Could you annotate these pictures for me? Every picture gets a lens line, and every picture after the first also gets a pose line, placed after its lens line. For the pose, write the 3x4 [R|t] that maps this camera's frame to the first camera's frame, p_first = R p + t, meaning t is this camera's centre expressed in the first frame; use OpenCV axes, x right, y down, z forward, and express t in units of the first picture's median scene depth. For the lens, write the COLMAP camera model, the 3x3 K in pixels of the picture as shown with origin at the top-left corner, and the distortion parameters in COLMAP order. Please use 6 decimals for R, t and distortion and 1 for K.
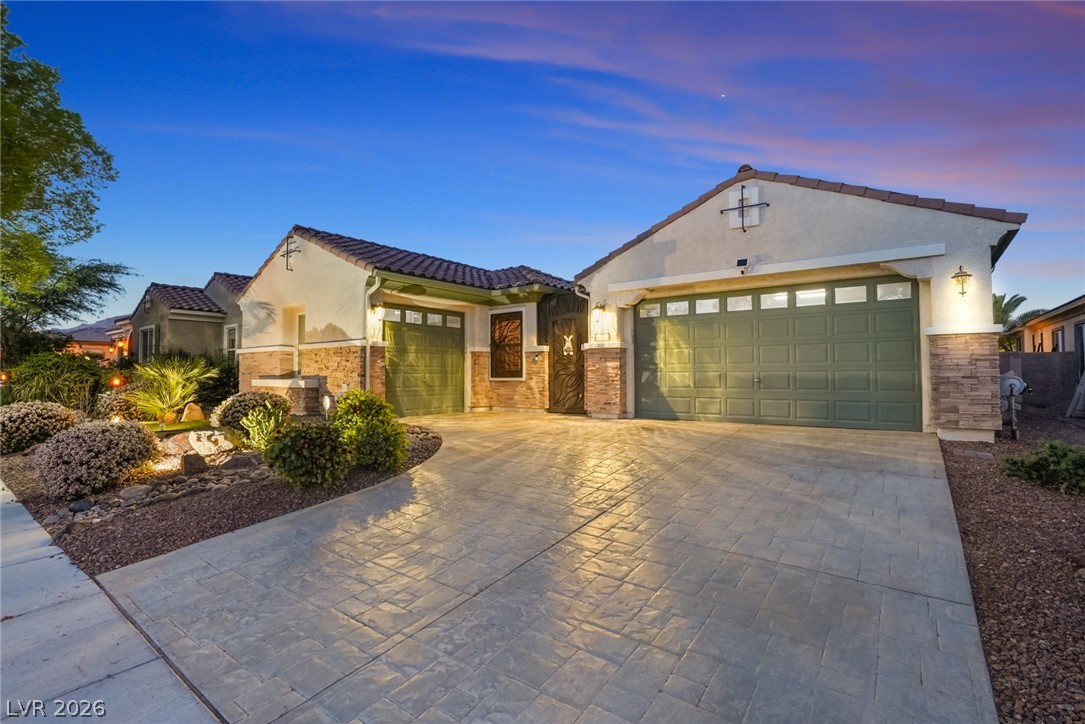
lens RADIAL K [[500.1, 0, 536.7], [0, 500.1, 359.5], [0, 0, 1]] dist [-0.014192, 0.000762]
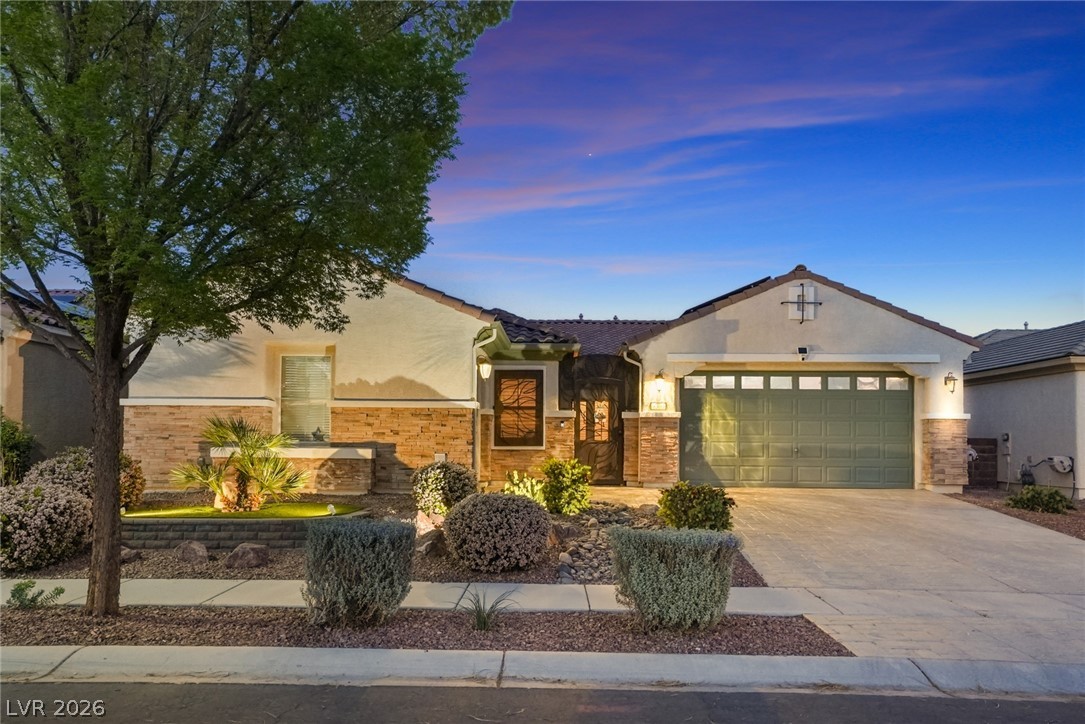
lens RADIAL K [[834.5, 0, 534.0], [0, 834.5, 425.3], [0, 0, 1]] dist [0.070796, -0.001260]
pose [[0.808647, 0.019373, 0.587976, -1.107636], [-0.027811, 0.999599, 0.005314, -0.009307], [-0.587637, -0.020650, 0.808861, -0.208439]]
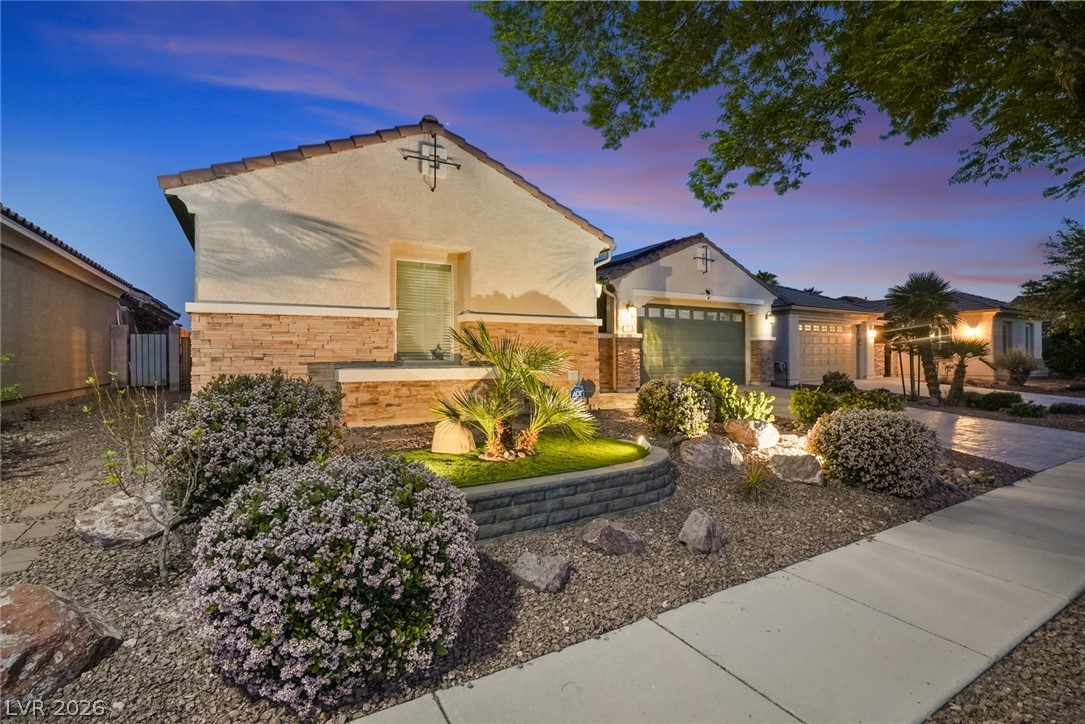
lens RADIAL K [[500.1, 0, 536.8], [0, 500.1, 354.7], [0, 0, 1]] dist [-0.014192, 0.000762]
pose [[0.384679, 0.004758, 0.923038, -1.208828], [-0.024330, 0.999692, 0.004986, 0.021329], [-0.922730, -0.024376, 0.384676, 0.767584]]
